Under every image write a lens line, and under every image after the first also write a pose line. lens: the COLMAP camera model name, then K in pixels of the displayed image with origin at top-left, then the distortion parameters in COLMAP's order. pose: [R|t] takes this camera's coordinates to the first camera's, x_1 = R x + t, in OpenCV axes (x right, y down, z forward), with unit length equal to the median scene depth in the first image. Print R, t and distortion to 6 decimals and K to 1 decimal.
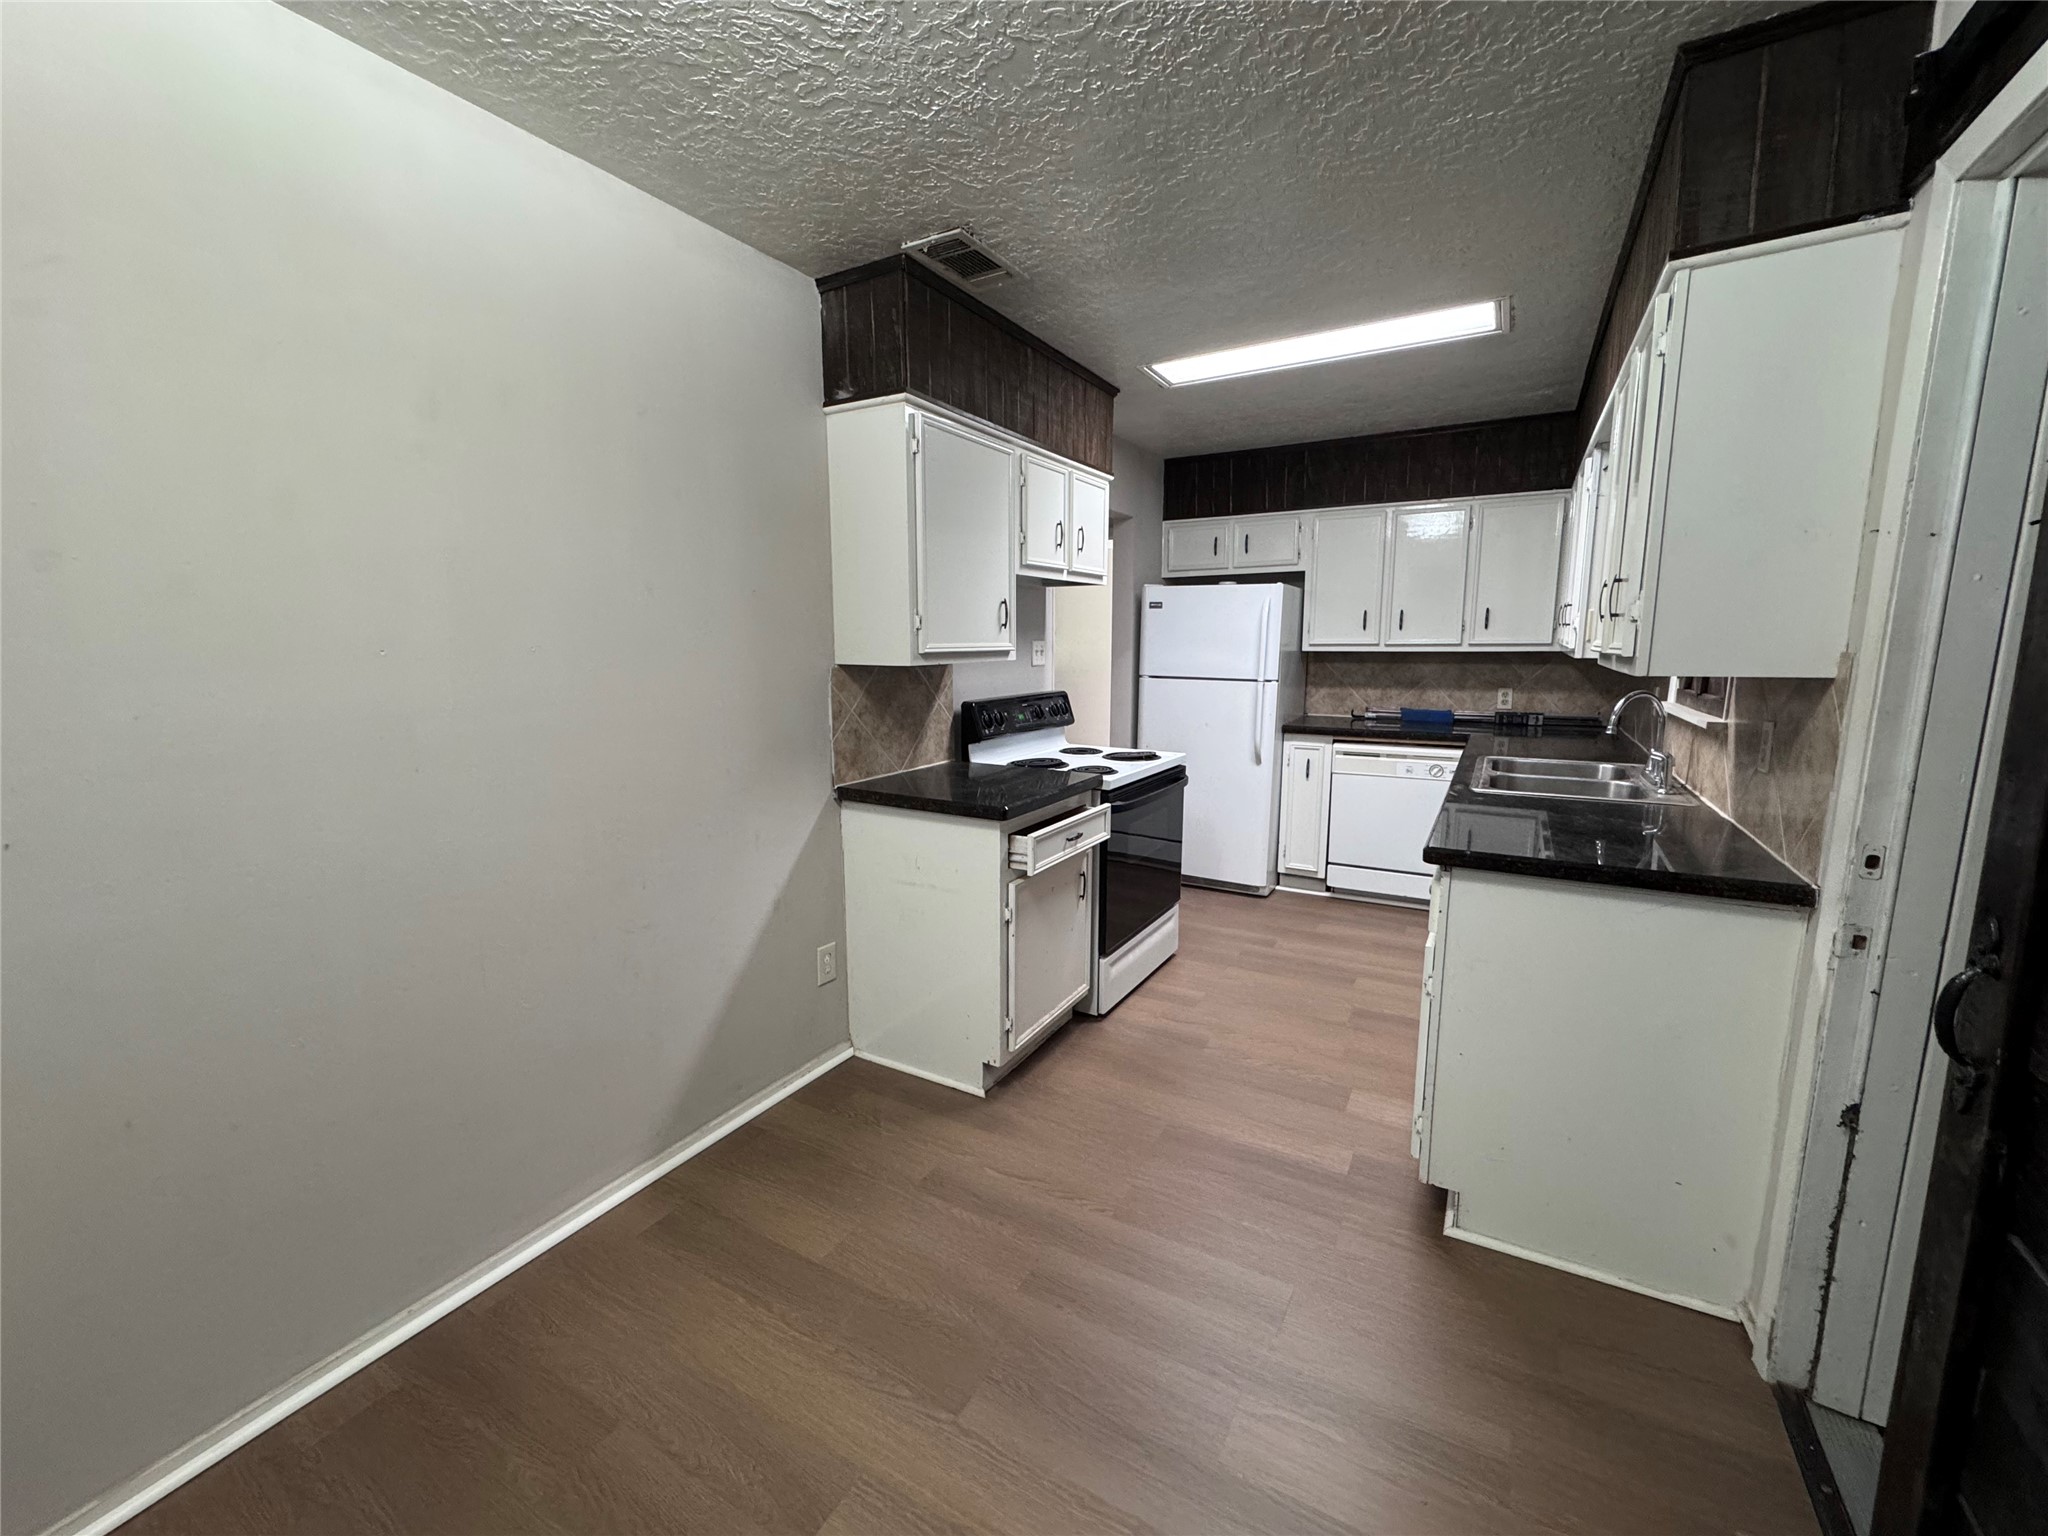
lens RADIAL K [[821.0, 0, 1024.5], [0, 821.0, 765.5], [0, 0, 1]] dist [0.001141, 0.000026]
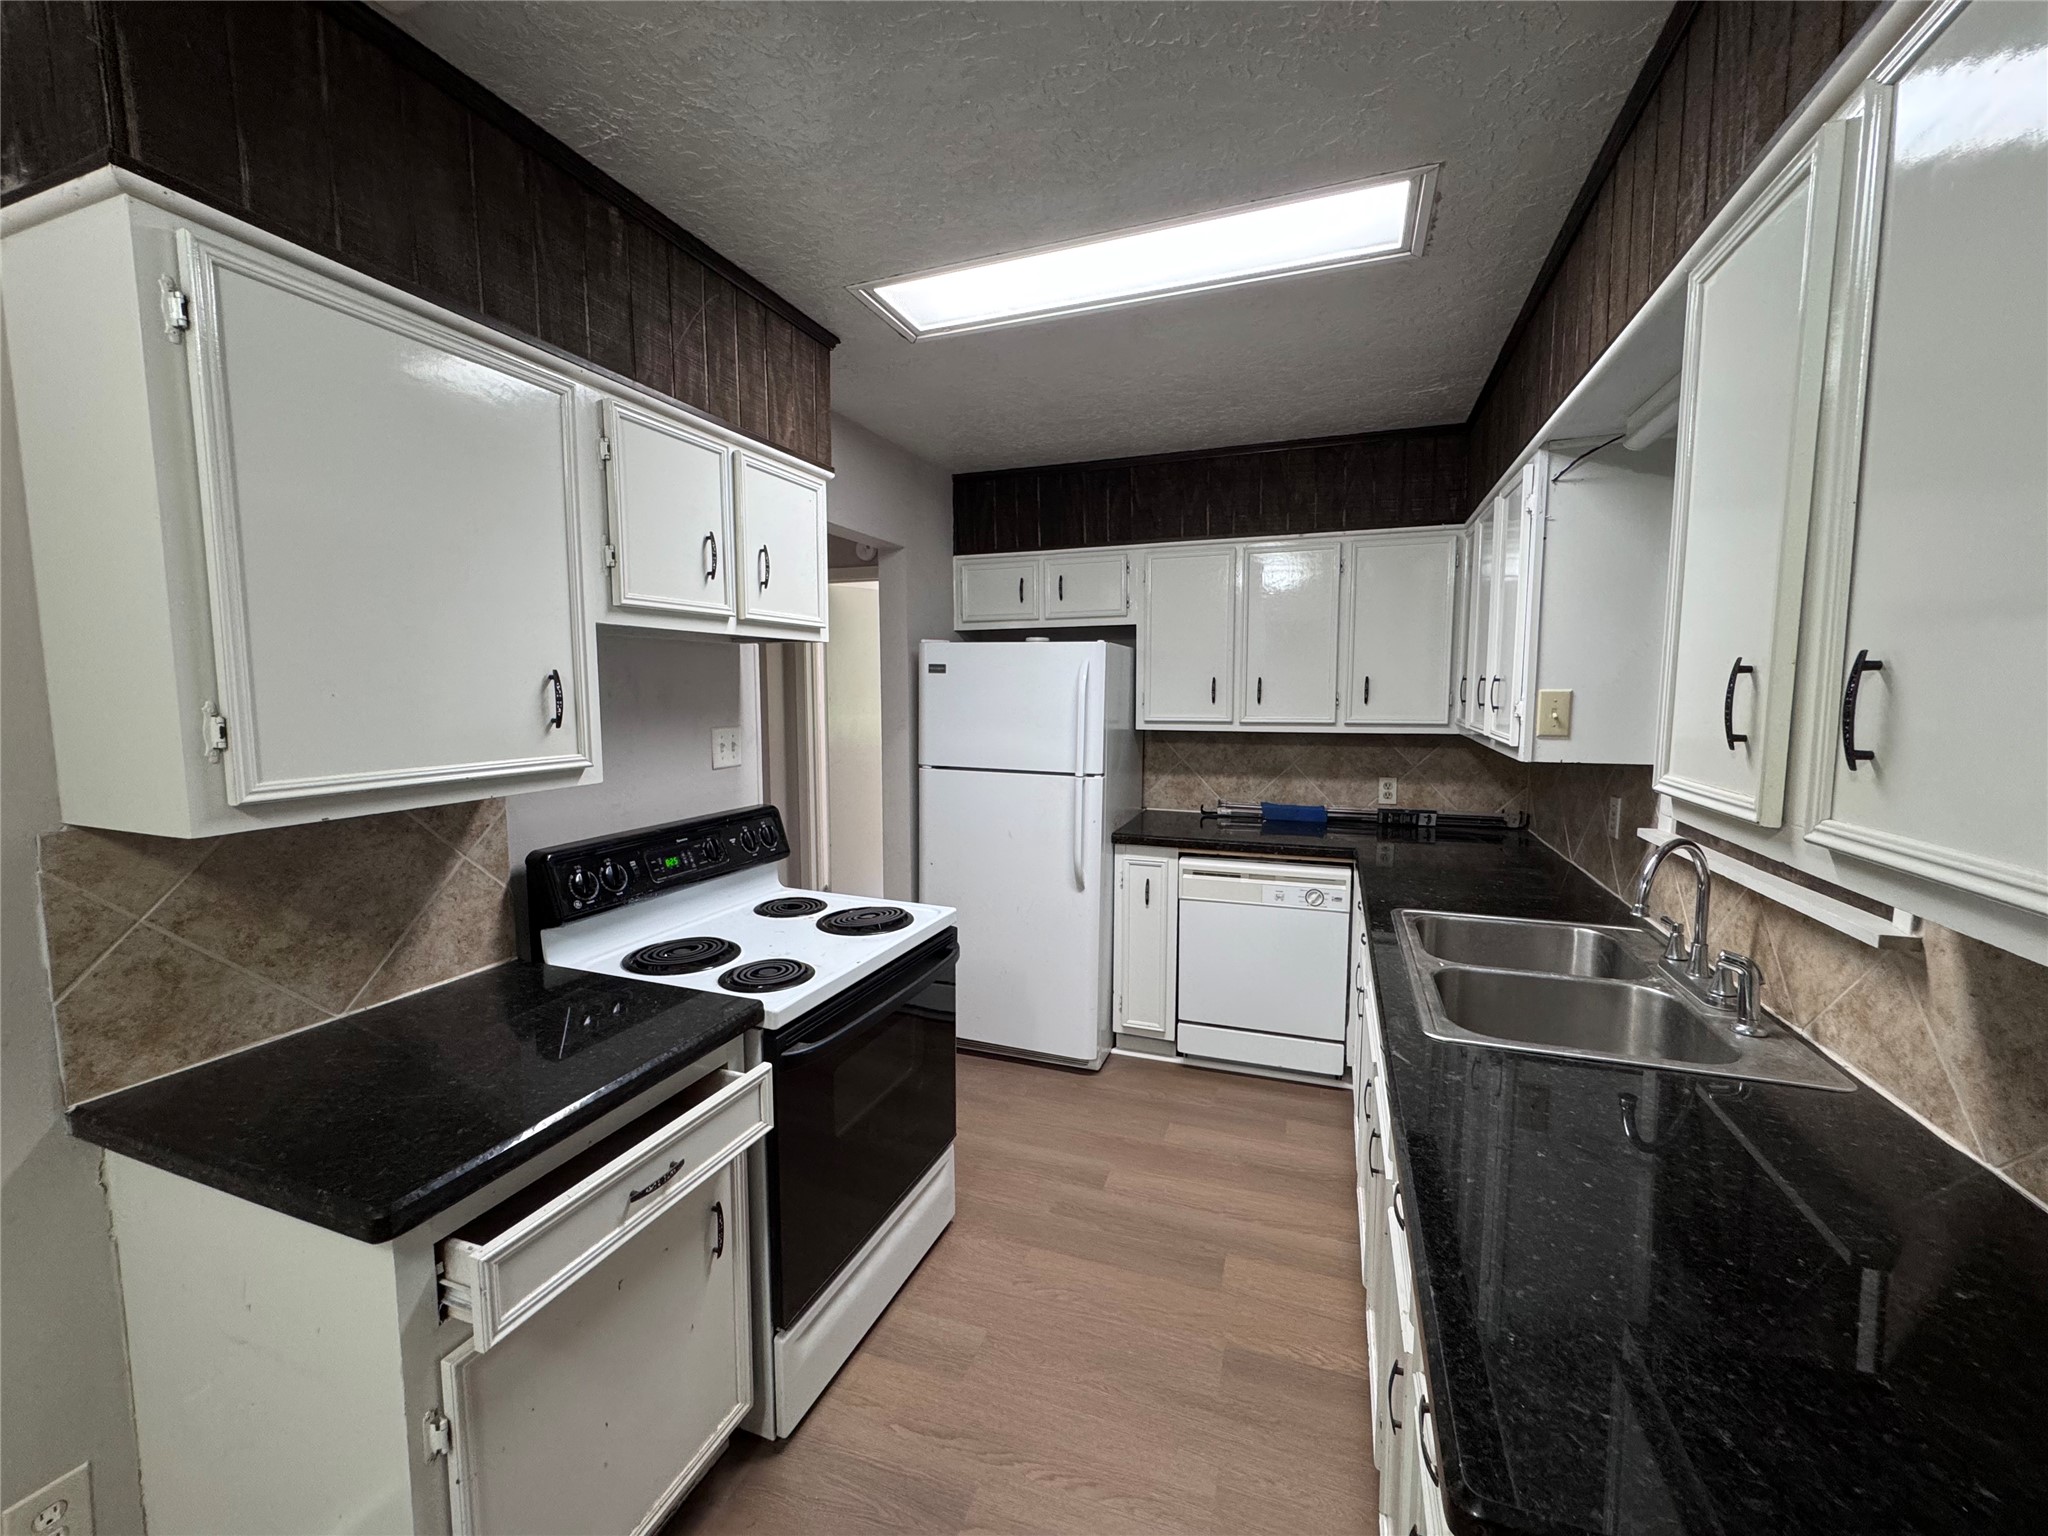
lens RADIAL K [[819.5, 0, 1022.5], [0, 819.5, 763.0], [0, 0, 1]] dist [-0.000690, 0.000096]
pose [[0.985657, -0.012880, 0.168271, 0.123333], [0.023054, 0.998013, -0.058646, -0.076230], [-0.167181, 0.061685, 0.983995, 0.317222]]
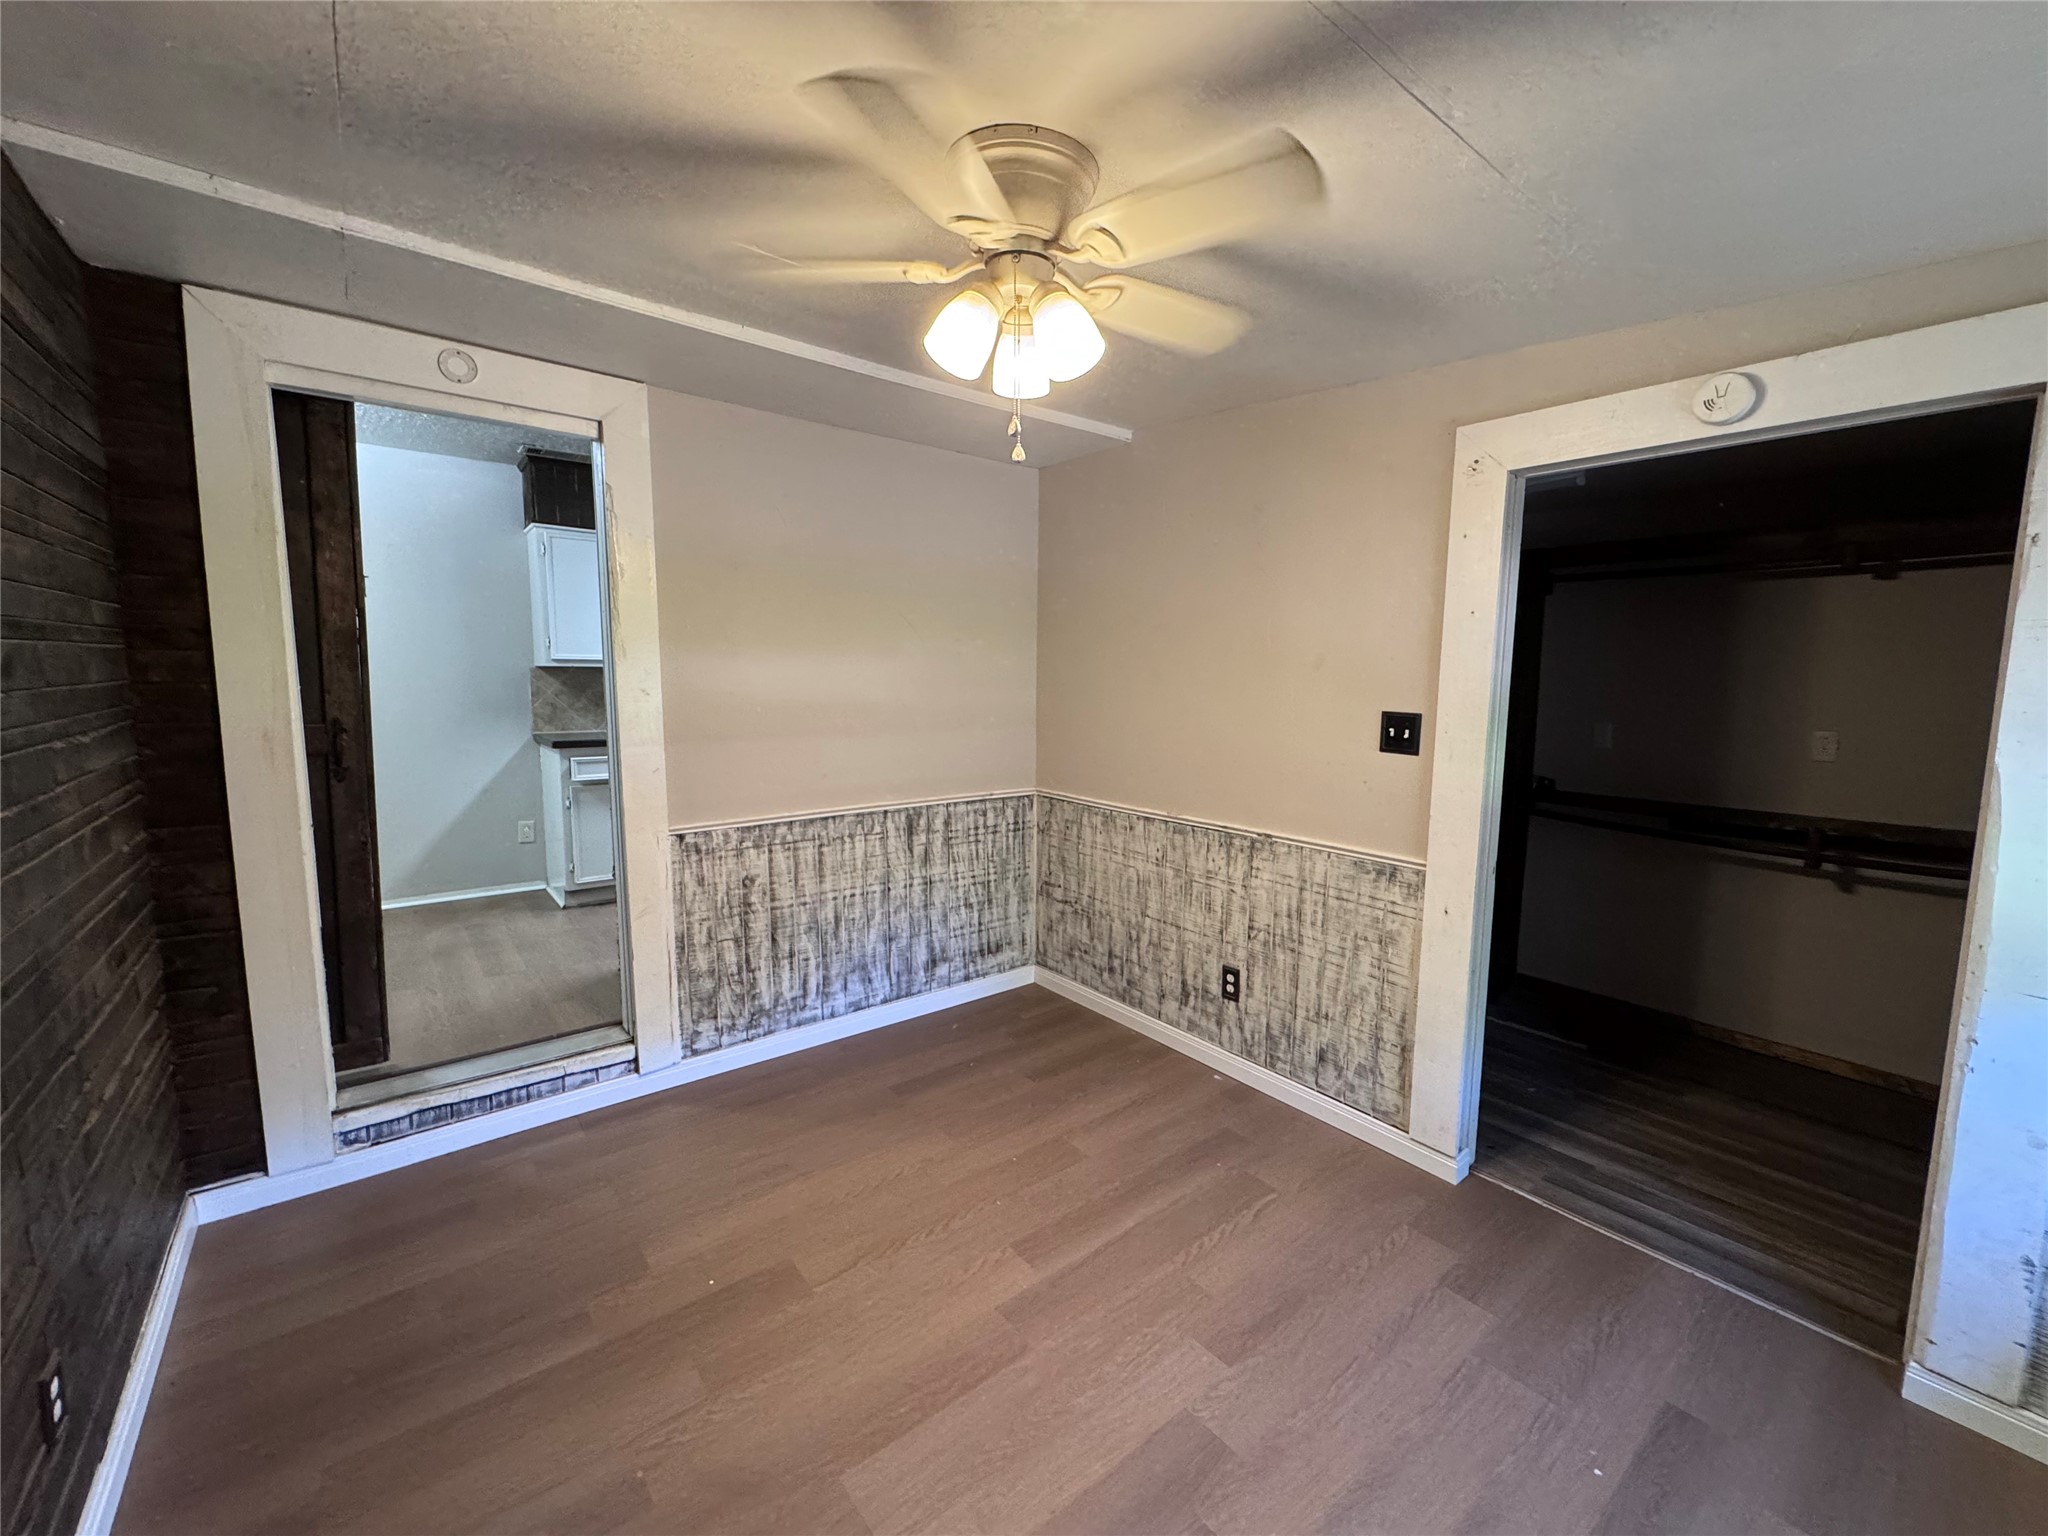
lens RADIAL K [[819.5, 0, 1022.5], [0, 819.5, 763.0], [0, 0, 1]] dist [-0.000690, 0.000096]
pose [[0.932356, 0.054796, -0.357364, 0.937435], [-0.071499, 0.996872, -0.033687, 0.049227], [0.354400, 0.056960, 0.933357, -0.202488]]
